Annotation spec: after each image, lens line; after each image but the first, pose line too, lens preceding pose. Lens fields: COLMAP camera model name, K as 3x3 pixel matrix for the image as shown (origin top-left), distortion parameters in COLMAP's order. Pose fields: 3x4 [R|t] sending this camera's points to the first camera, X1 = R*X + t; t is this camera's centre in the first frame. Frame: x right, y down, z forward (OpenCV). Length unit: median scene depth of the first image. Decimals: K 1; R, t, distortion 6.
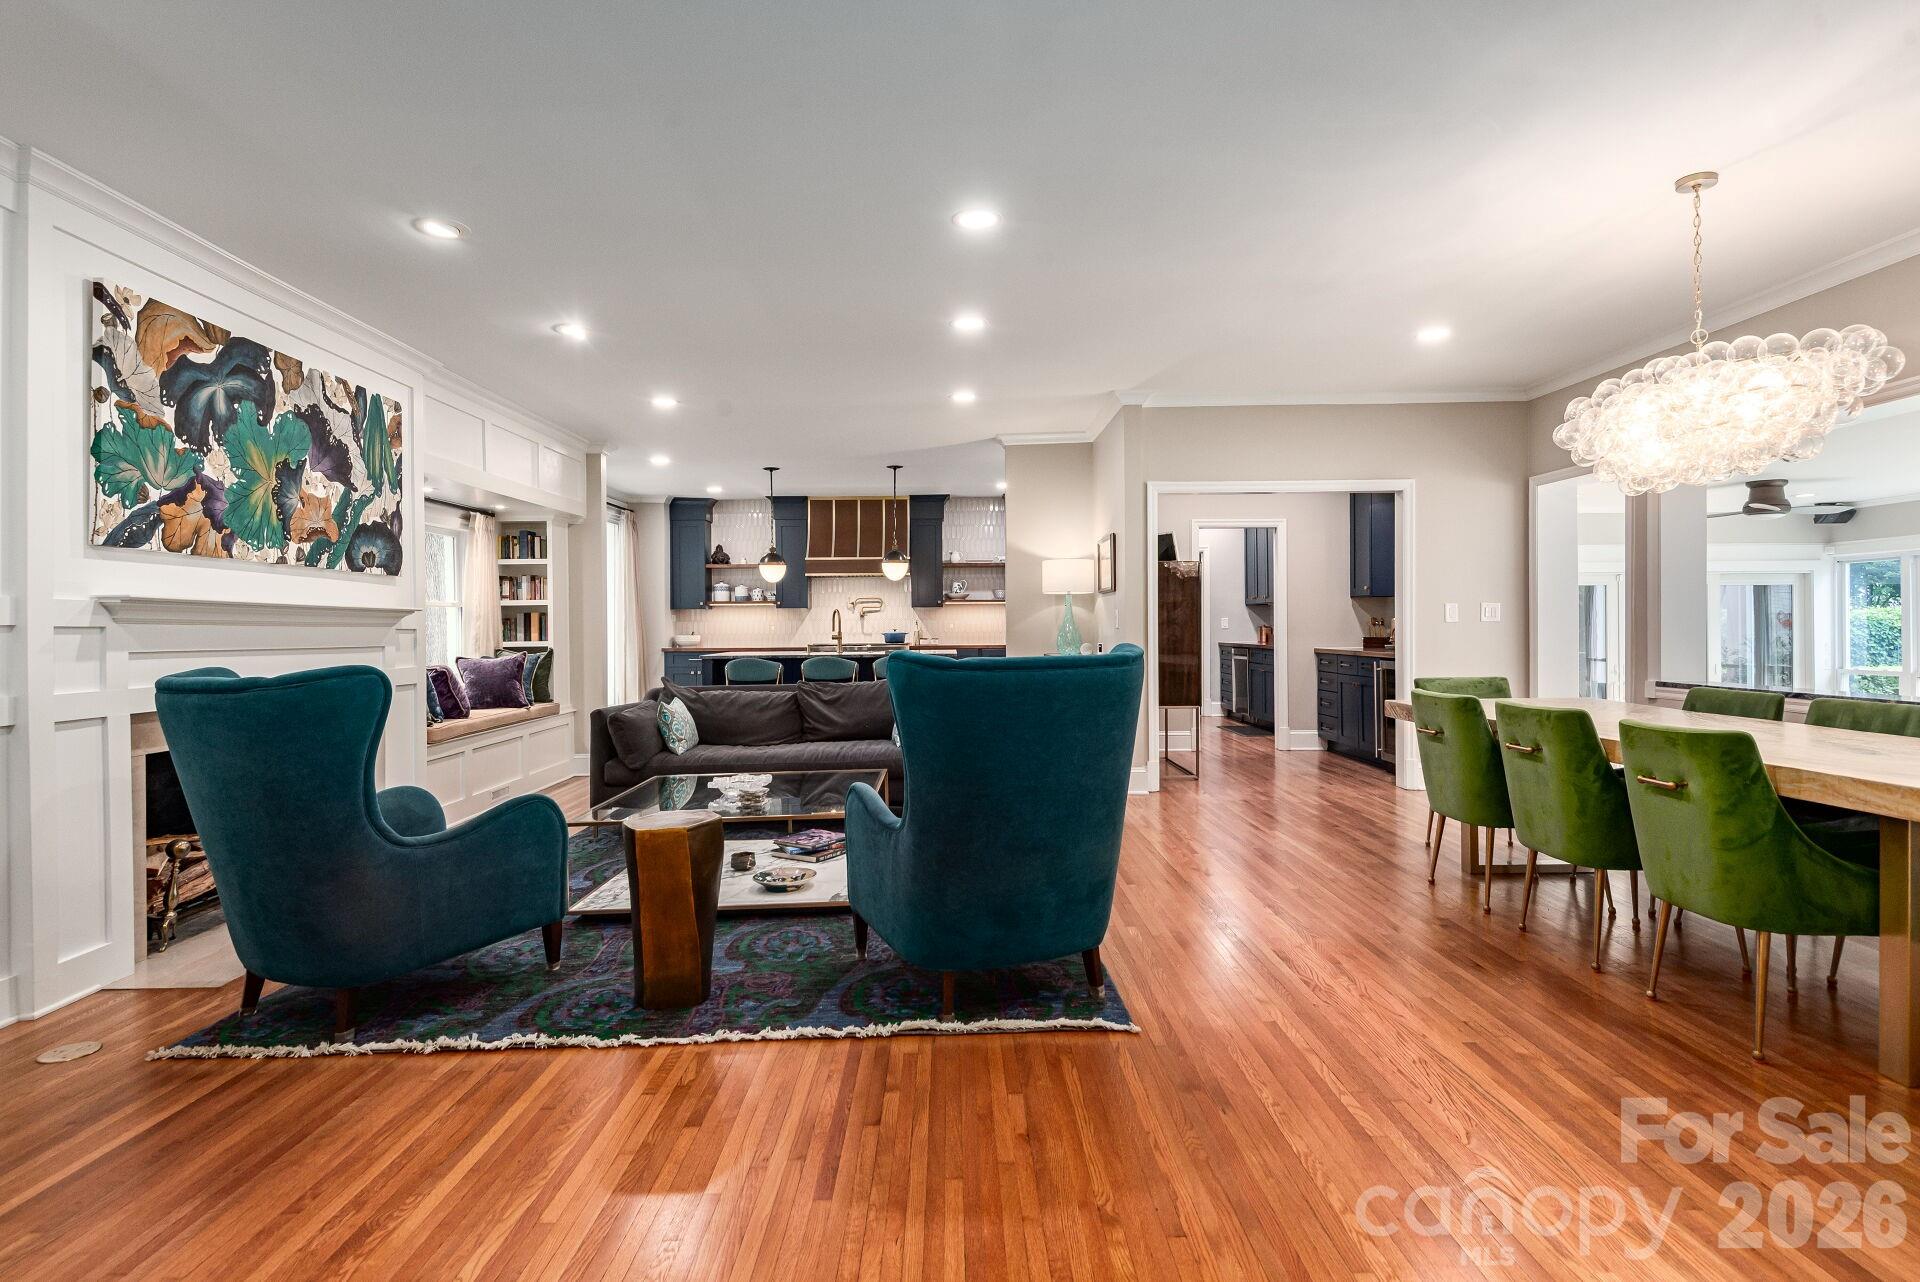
lens RADIAL K [[968.3, 0, 973.9], [0, 968.3, 629.0], [0, 0, 1]] dist [0.022076, -0.007339]
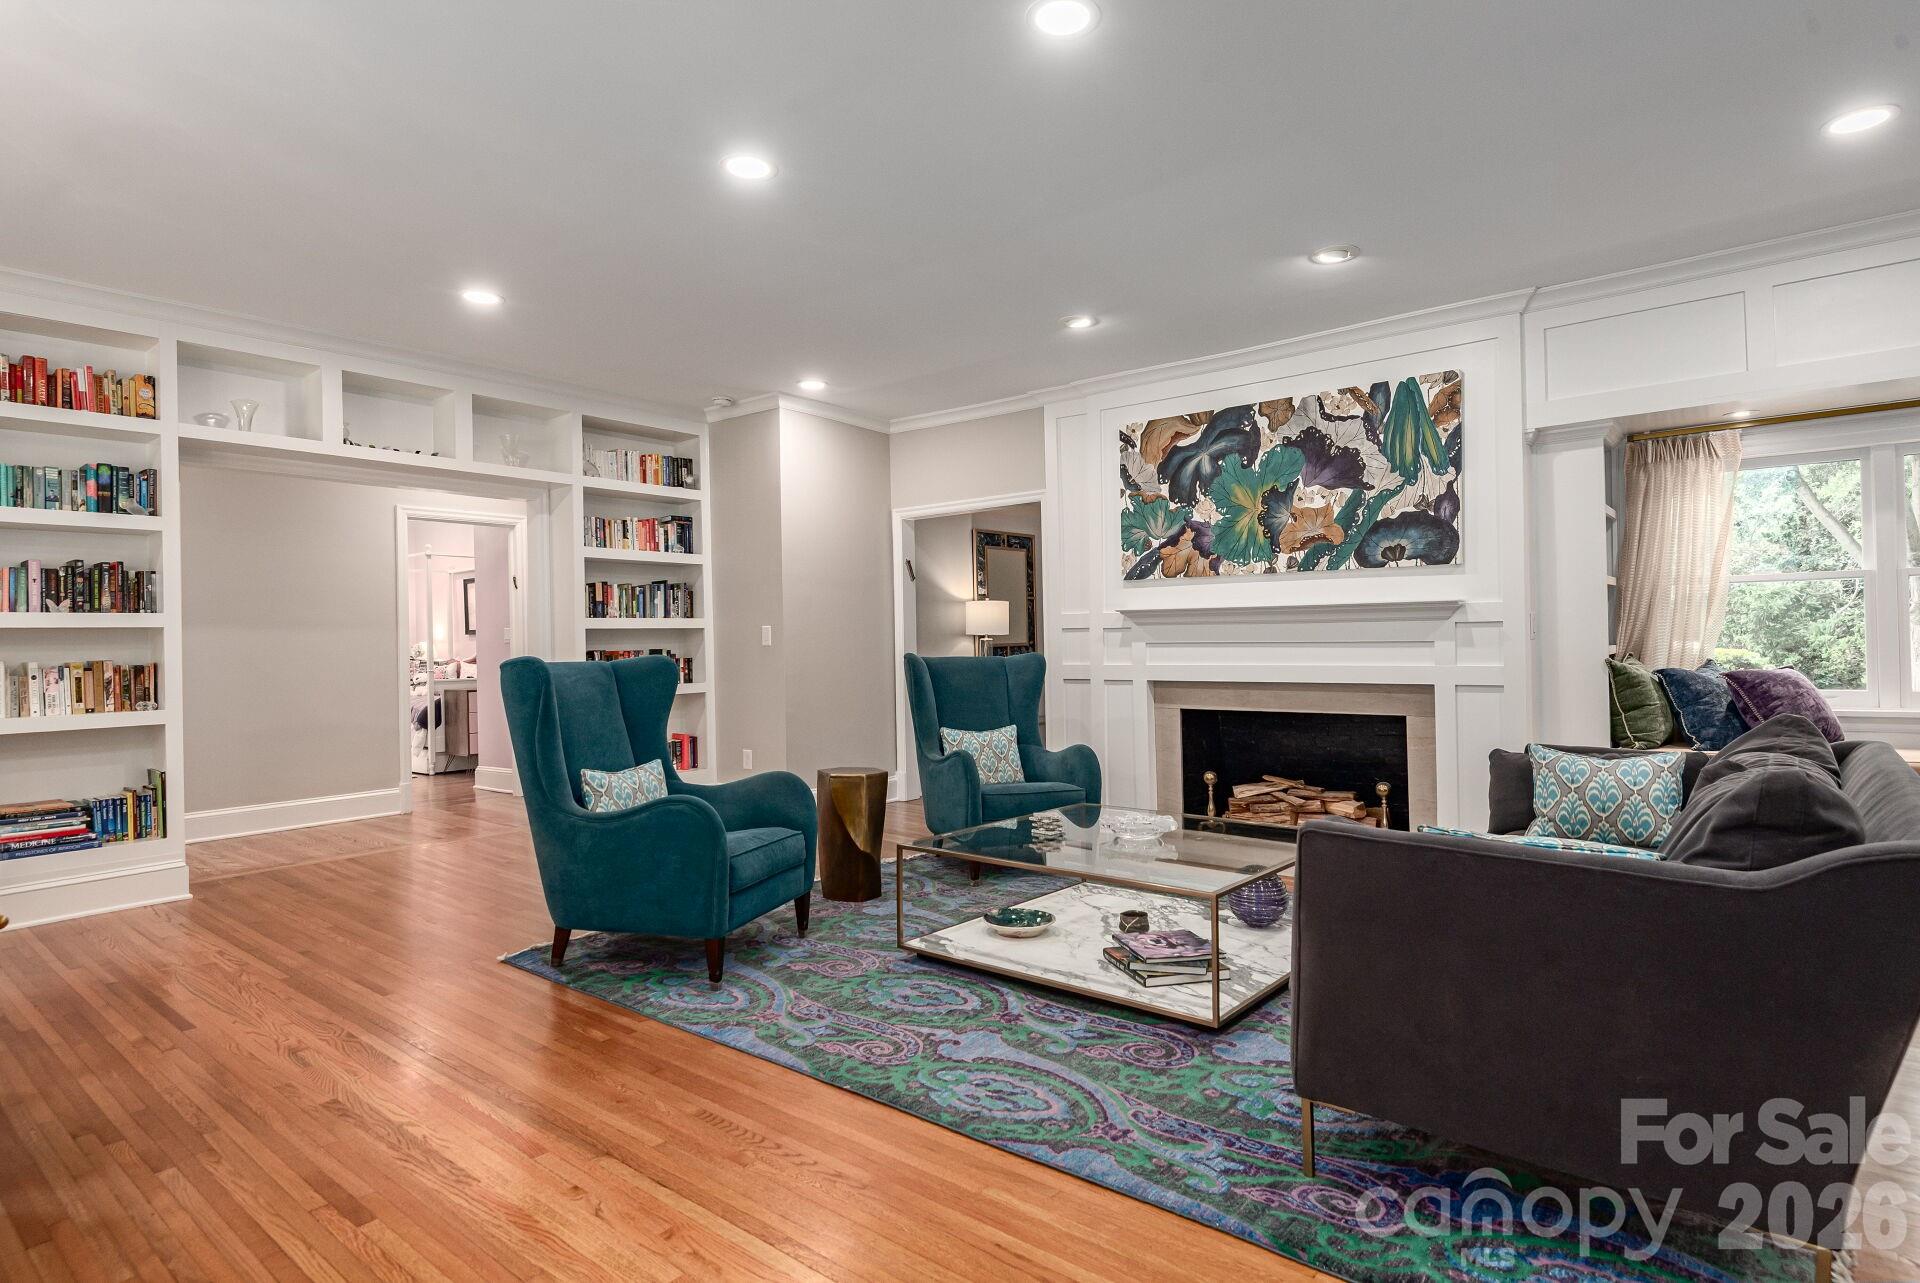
lens RADIAL K [[1005.3, 0, 960.4], [0, 1005.3, 629.4], [0, 0, 1]] dist [0.007675, -0.000594]
pose [[-0.666284, 0.013273, -0.745580, 0.442820], [0.020461, 0.999791, -0.000486, -0.003202], [0.745417, -0.015579, -0.666416, 1.394852]]
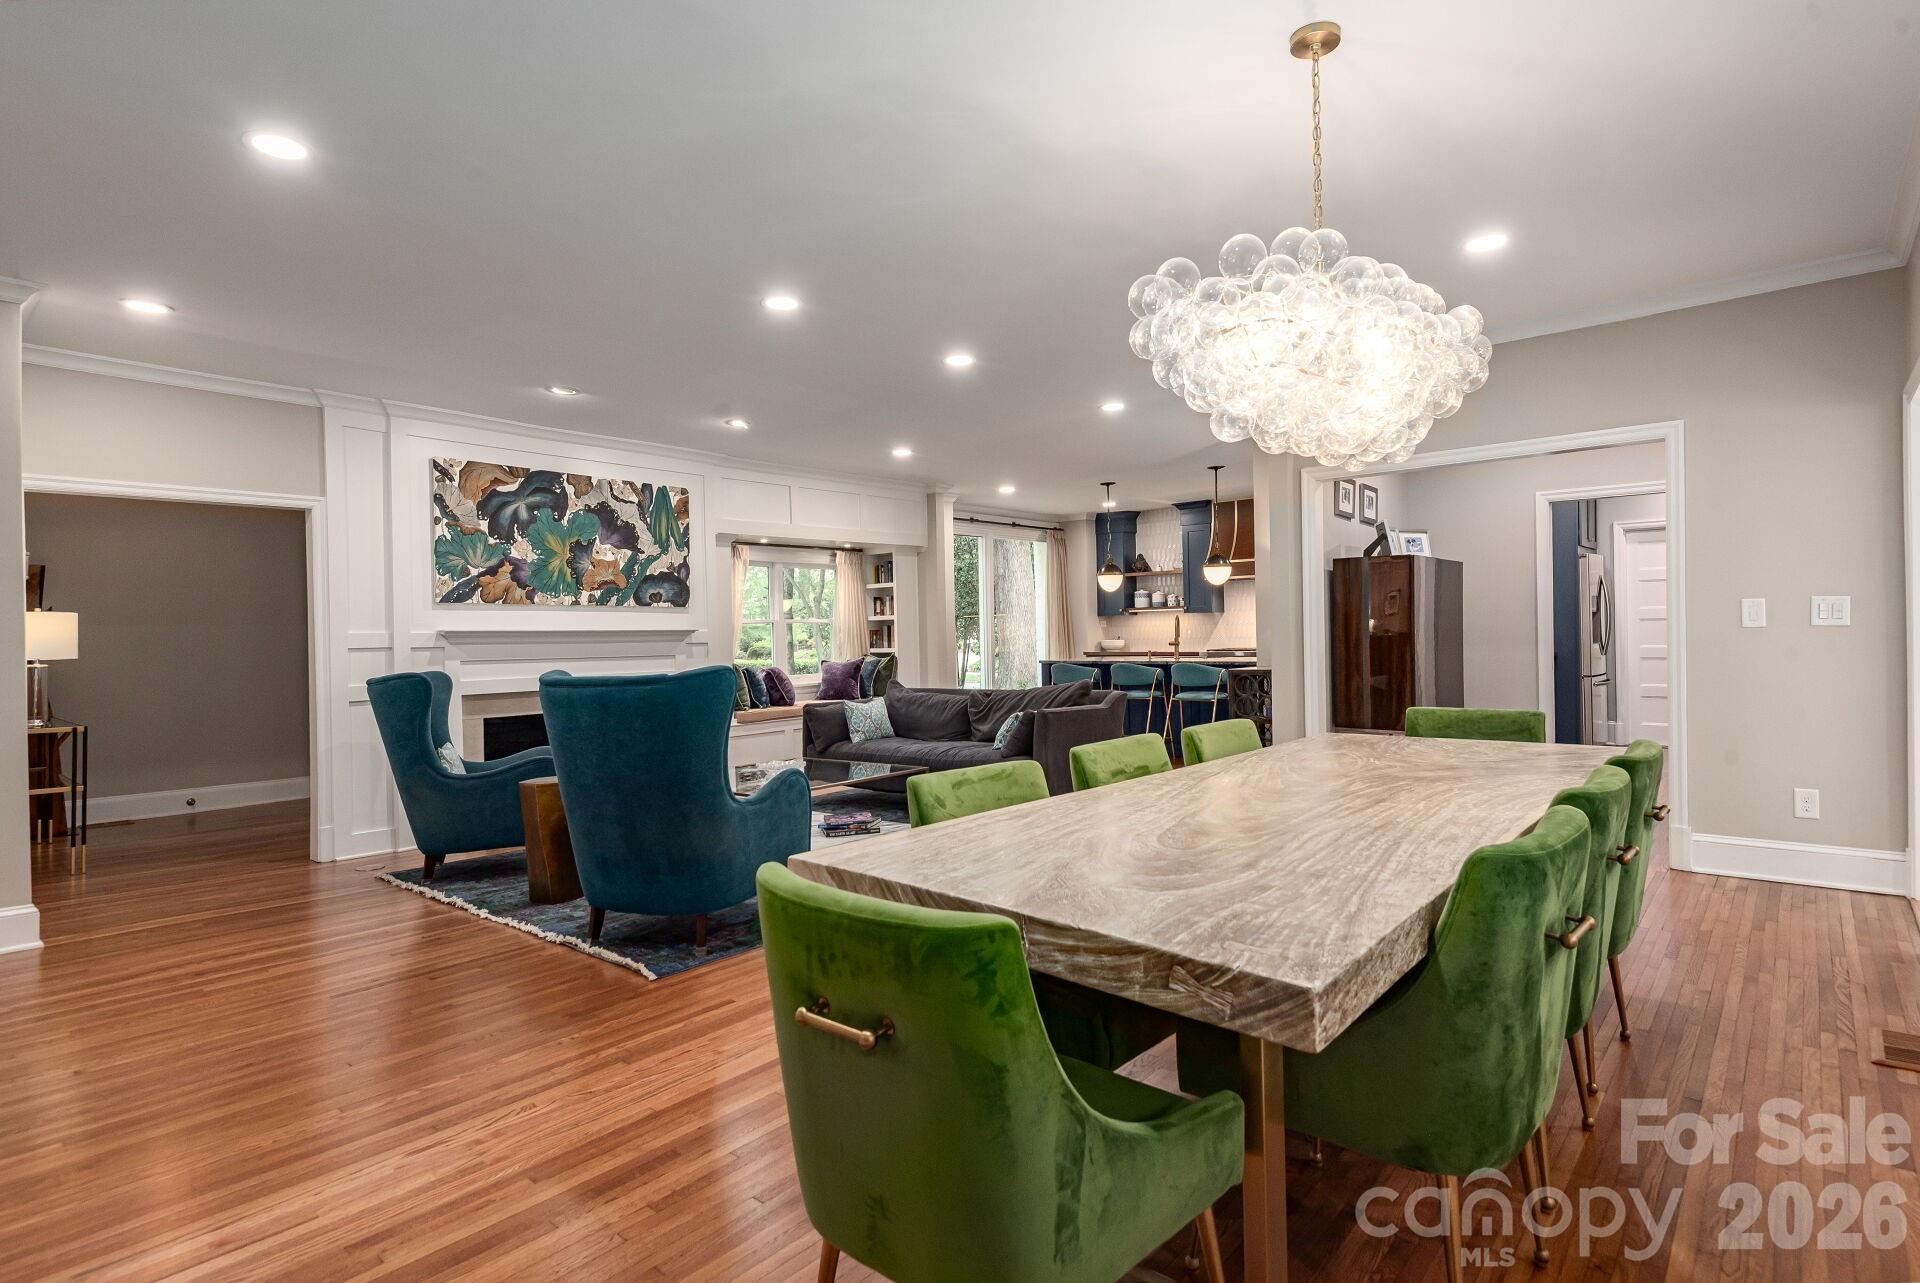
lens RADIAL K [[968.3, 0, 970.4], [0, 968.3, 651.1], [0, 0, 1]] dist [0.022076, -0.007339]
pose [[0.748327, 0.005342, -0.663309, 0.760130], [0.012091, 0.999692, 0.021692, -0.015884], [0.663220, -0.024253, 0.748031, 0.206985]]
